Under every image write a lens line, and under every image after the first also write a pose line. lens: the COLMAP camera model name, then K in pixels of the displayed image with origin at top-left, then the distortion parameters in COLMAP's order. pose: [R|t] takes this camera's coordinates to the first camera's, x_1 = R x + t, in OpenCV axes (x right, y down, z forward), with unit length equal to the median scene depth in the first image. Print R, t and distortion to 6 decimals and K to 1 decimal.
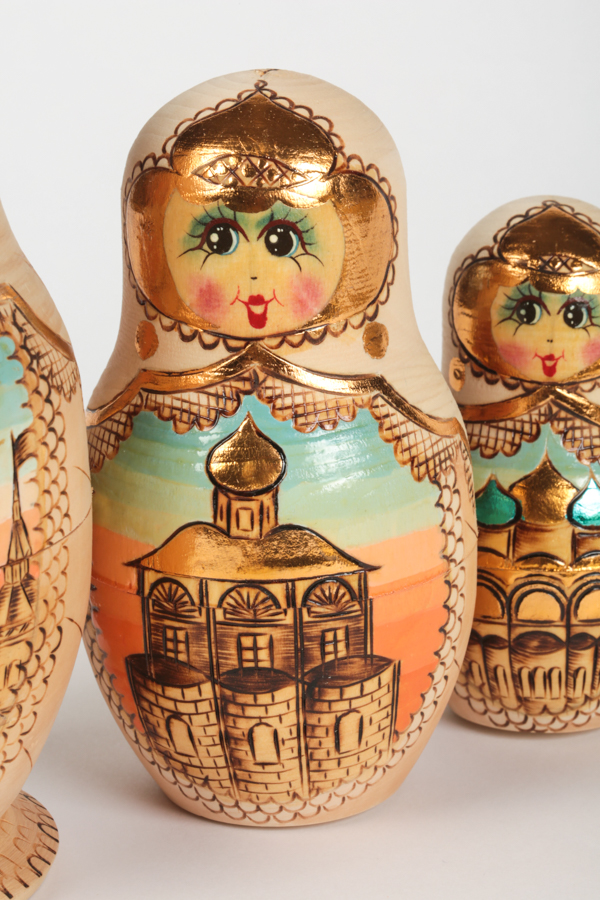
lens RADIAL K [[3033.8, 0, 300.1], [0, 3033.8, 521.9], [0, 0, 1]] dist [-0.085135, 3.814424]
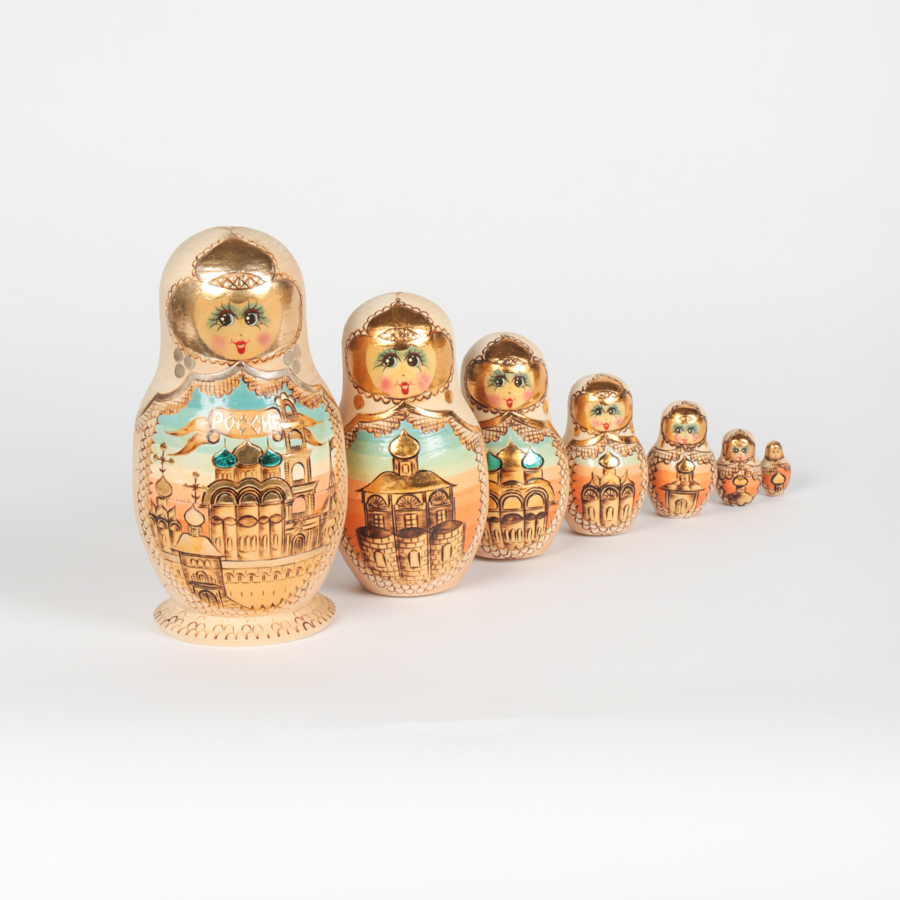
lens RADIAL K [[3867.4, 0, 450.0], [0, 3867.4, 450.0], [0, 0, 1]] dist [-0.006609, 3.311777]
pose [[0.988708, -0.063347, 0.135805, -0.405854], [0.069841, 0.996605, -0.043601, 0.122929], [-0.132582, 0.052593, 0.989776, -2.150658]]
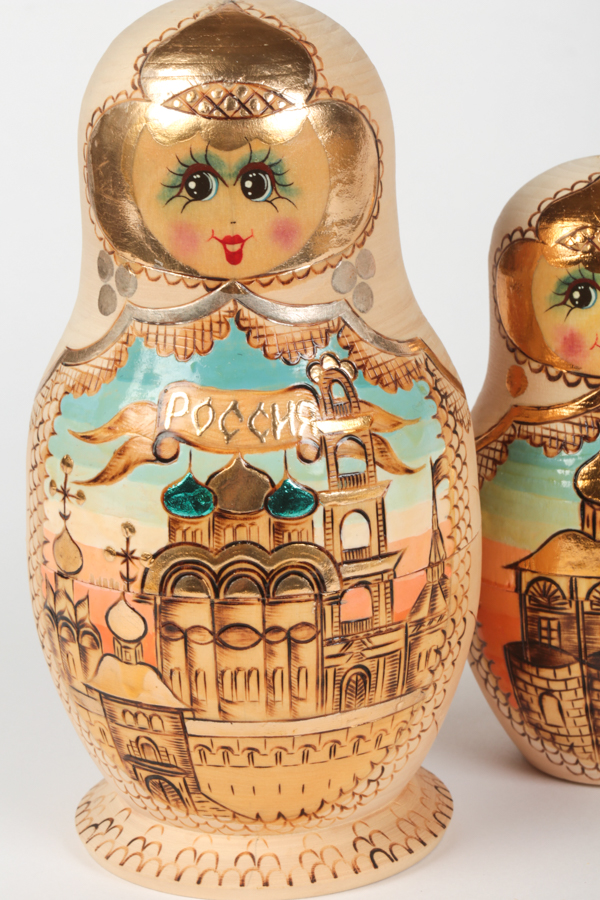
lens RADIAL K [[2970.1, 0, 300.0], [0, 2970.1, 450.0], [0, 0, 1]] dist [-0.078604, 2.391246]
pose [[0.999119, -0.030752, -0.028576, -0.101047], [0.029530, 0.998672, -0.042213, 0.014495], [0.029836, 0.041332, 0.998700, -0.178057]]
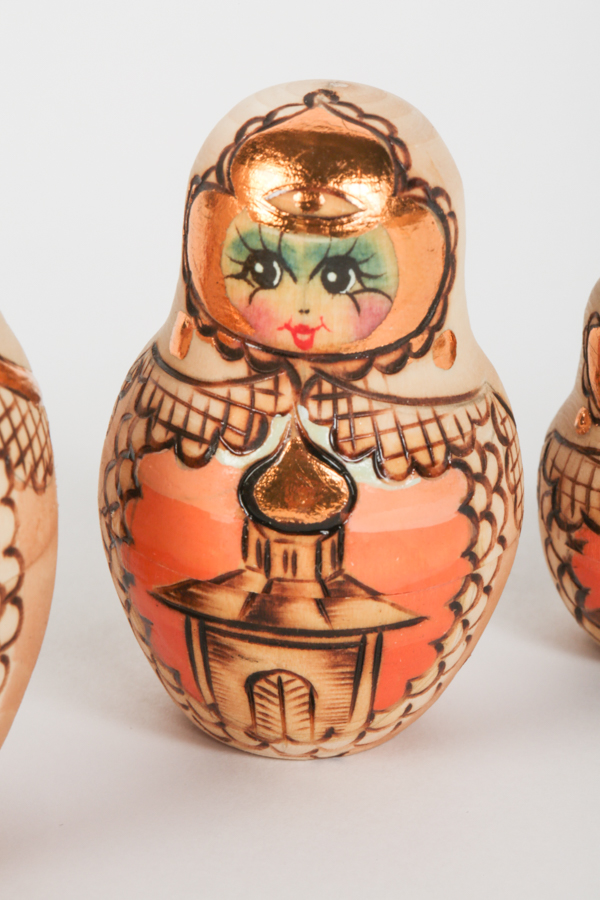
lens RADIAL K [[3848.3, 0, 300.0], [0, 3848.3, 450.0], [0, 0, 1]] dist [-0.140621, 0.952117]
pose [[0.999603, -0.019446, -0.020366, 0.264746], [0.021325, 0.995099, 0.096558, -0.054335], [0.018389, -0.096954, 0.995119, 0.604186]]
